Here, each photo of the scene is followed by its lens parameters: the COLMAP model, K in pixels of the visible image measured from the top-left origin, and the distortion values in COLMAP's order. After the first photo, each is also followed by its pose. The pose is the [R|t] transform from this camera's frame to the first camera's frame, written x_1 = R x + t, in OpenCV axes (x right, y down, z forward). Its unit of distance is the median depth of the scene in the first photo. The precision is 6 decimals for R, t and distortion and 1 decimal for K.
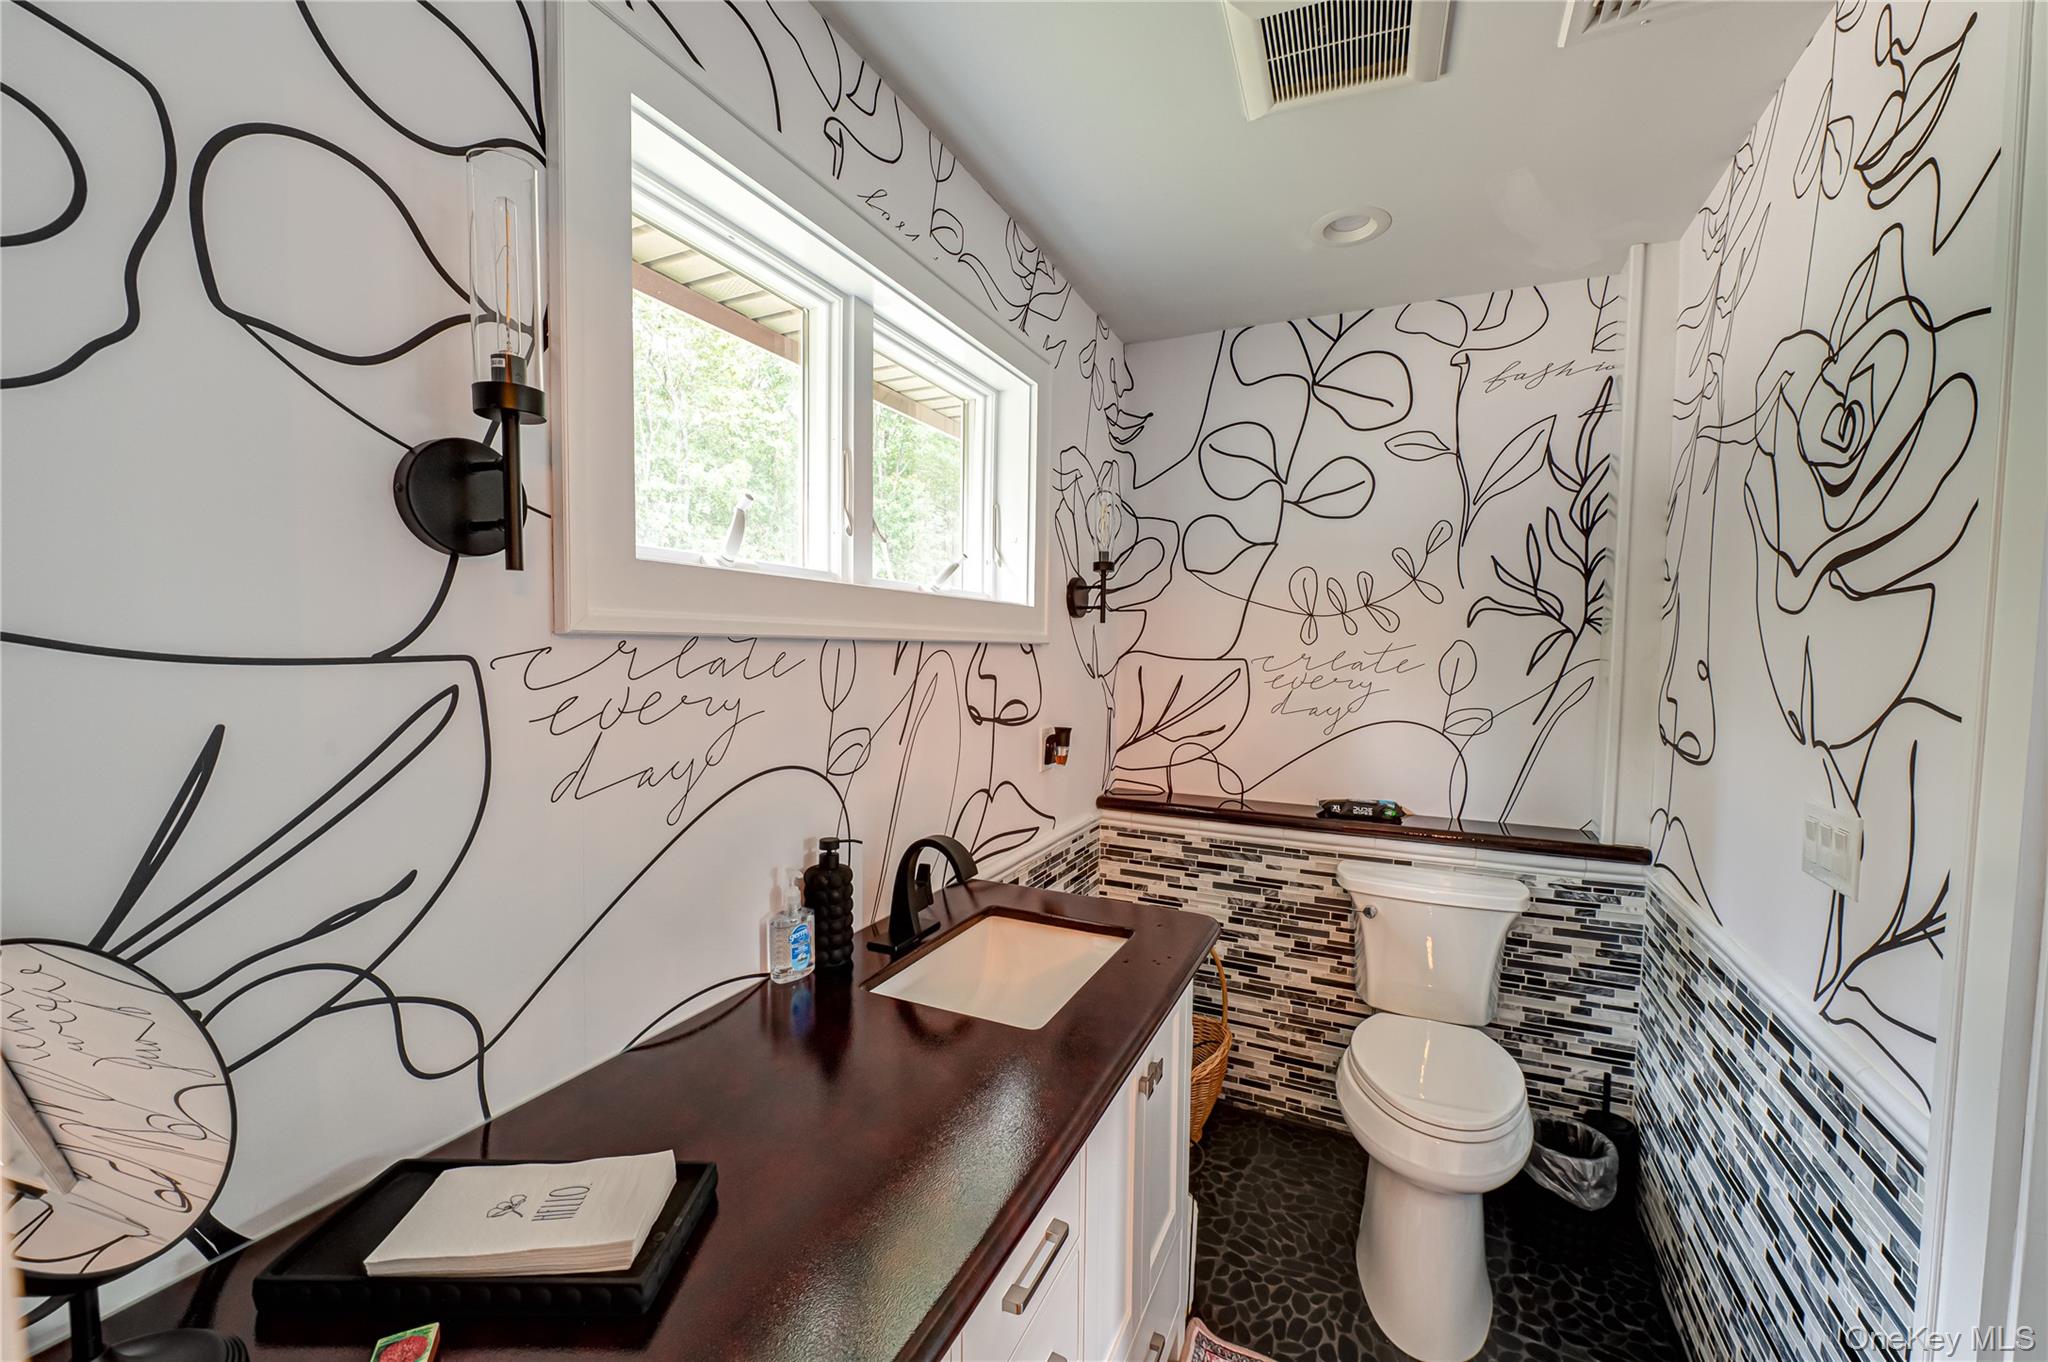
lens RADIAL K [[817.4, 0, 1024.0], [0, 817.4, 681.0], [0, 0, 1]] dist [-0.000264, 0.000041]
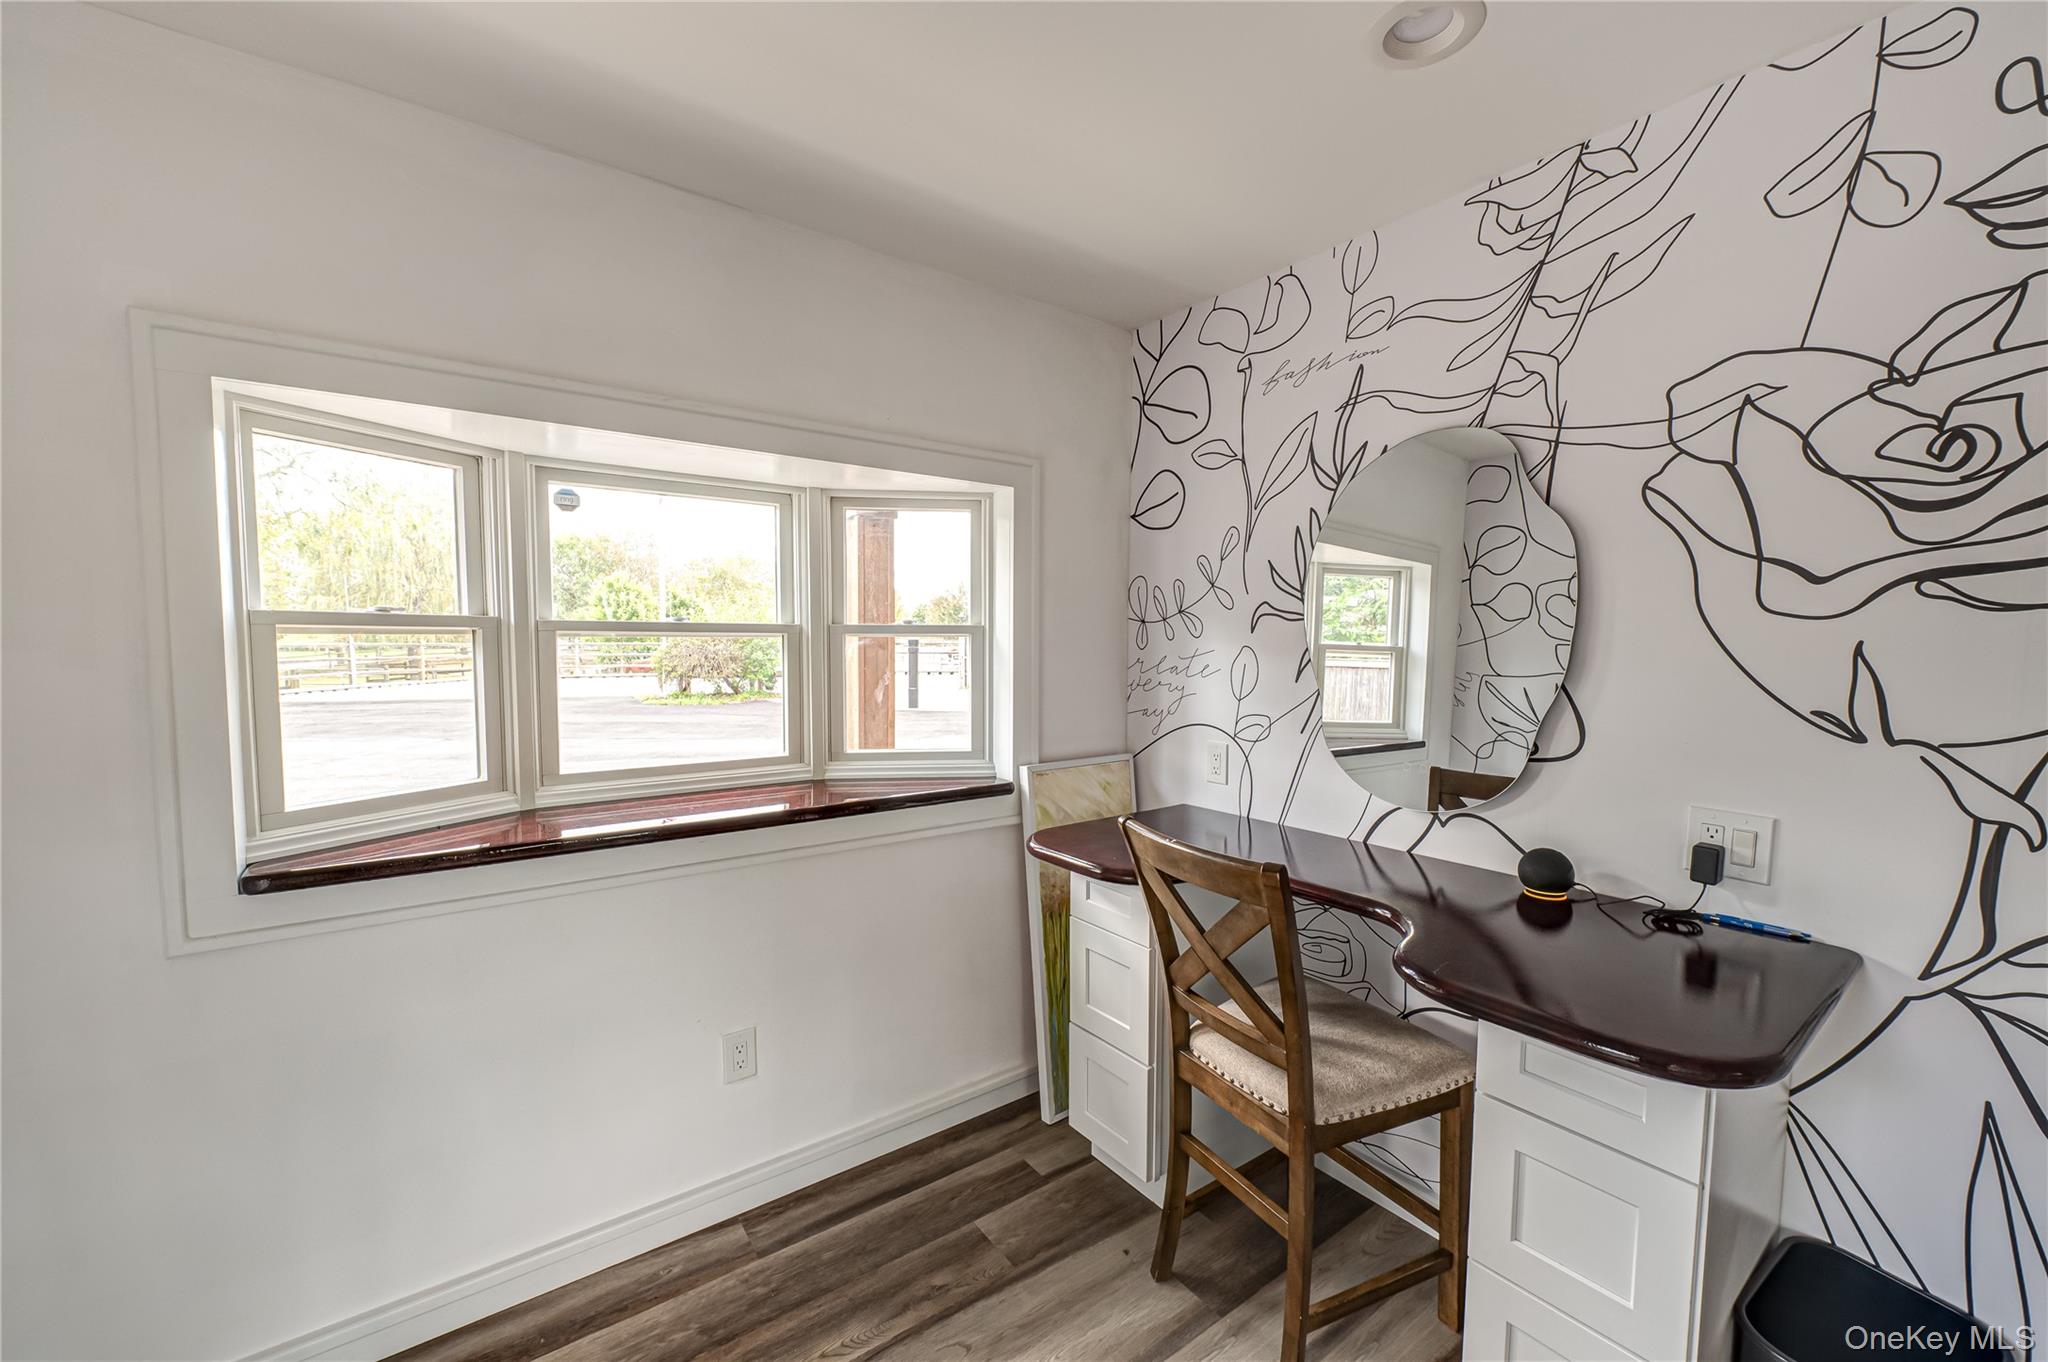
lens RADIAL K [[817.4, 0, 1024.0], [0, 817.4, 681.0], [0, 0, 1]] dist [-0.000264, 0.000041]
pose [[0.880894, 0.018910, -0.472935, 0.772508], [-0.016810, 0.999821, 0.008668, -0.011003], [0.473014, 0.000314, 0.881055, -0.008096]]
